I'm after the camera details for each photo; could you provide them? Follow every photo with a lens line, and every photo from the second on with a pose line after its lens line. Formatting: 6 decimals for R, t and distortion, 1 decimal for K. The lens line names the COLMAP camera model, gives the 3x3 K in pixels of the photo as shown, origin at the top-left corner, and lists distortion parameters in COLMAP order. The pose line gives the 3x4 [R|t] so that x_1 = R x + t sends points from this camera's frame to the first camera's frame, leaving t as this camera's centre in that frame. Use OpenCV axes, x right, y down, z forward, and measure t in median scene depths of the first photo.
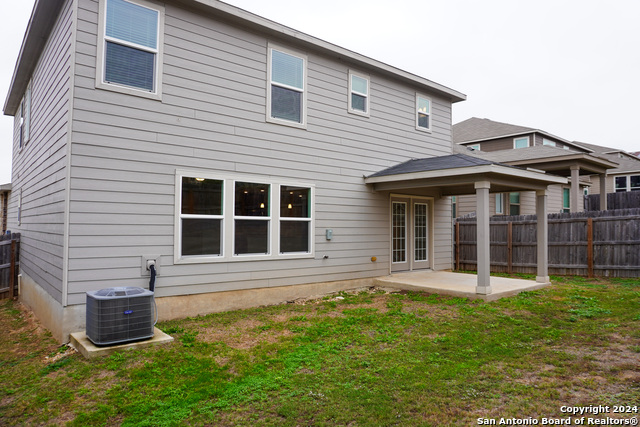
lens RADIAL K [[424.2, 0, 320.0], [0, 424.2, 213.5], [0, 0, 1]] dist [-0.044166, 0.037638]
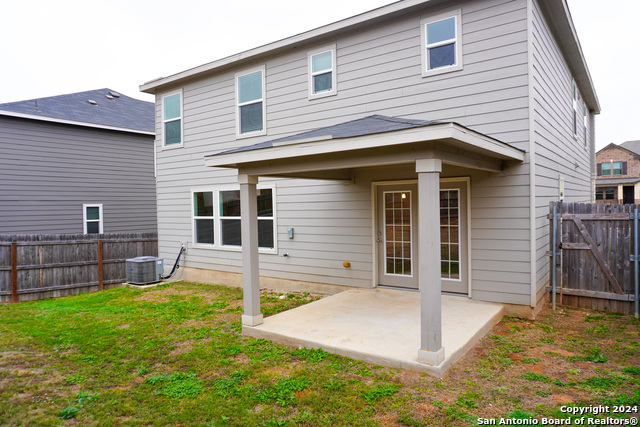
lens RADIAL K [[410.4, 0, 320.3], [0, 410.4, 240.2], [0, 0, 1]] dist [-0.001269, -0.000441]
pose [[0.251080, 0.028603, -0.967544, 1.116506], [0.015633, 0.999313, 0.033599, 0.040472], [0.967840, -0.023562, 0.250461, 0.944769]]
